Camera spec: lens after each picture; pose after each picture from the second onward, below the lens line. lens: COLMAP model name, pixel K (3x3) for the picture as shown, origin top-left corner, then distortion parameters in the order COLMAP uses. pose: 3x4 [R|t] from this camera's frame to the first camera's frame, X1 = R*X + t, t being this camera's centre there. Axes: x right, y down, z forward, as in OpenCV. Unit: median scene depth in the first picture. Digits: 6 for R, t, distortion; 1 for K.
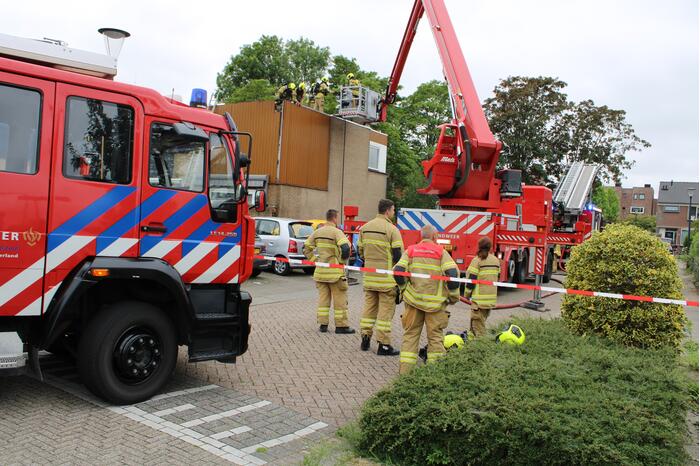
lens RADIAL K [[579.3, 0, 349.9], [0, 579.3, 229.5], [0, 0, 1]] dist [-0.165267, 0.143144]
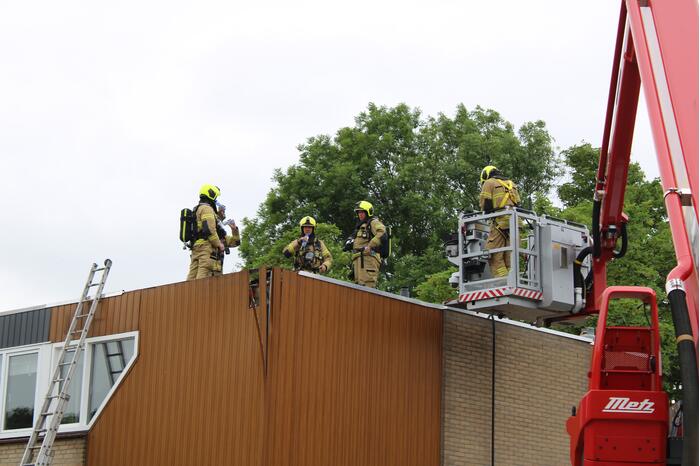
lens RADIAL K [[1630.8, 0, 350.0], [0, 1630.8, 233.0], [0, 0, 1]] dist [0.297975, -0.566963]
pose [[0.973878, -0.080911, -0.212168, 0.134800], [0.024223, 0.966049, -0.257219, 0.004238], [0.225777, 0.245360, 0.942774, 0.093684]]
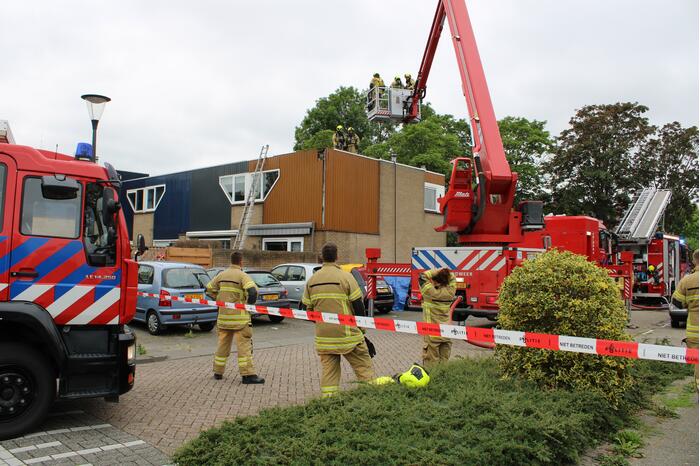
lens RADIAL K [[574.8, 0, 346.4], [0, 574.8, 227.6], [0, 0, 1]] dist [-0.165245, 0.139889]
pose [[0.981558, -0.055914, -0.182803, 0.099113], [0.040589, 0.995422, -0.086531, 0.005763], [0.186804, 0.077516, 0.979334, 0.017767]]
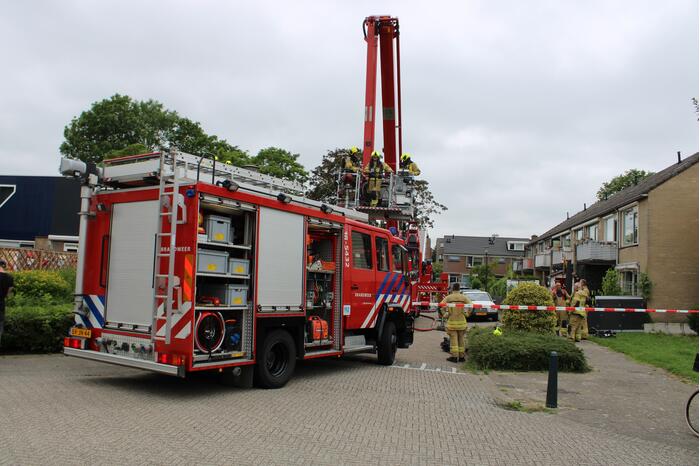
lens RADIAL K [[574.8, 0, 346.4], [0, 574.8, 227.6], [0, 0, 1]] dist [-0.165245, 0.139889]
pose [[0.930840, 0.018180, 0.364974, -0.309938], [0.012031, 0.996696, -0.080332, -0.015881], [-0.365229, 0.079167, 0.927546, -0.256450]]
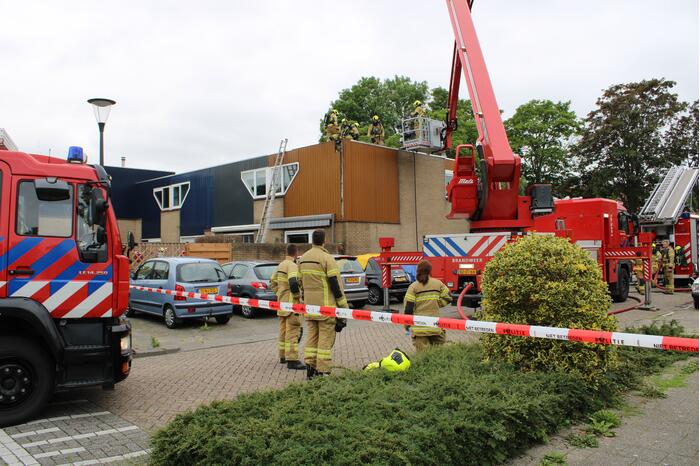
lens RADIAL K [[574.8, 0, 346.4], [0, 574.8, 227.6], [0, 0, 1]] dist [-0.165245, 0.139889]
pose [[0.966691, -0.085502, -0.241243, 0.125160], [0.069531, 0.994833, -0.073972, 0.008257], [0.246321, 0.054735, 0.967641, 0.016429]]
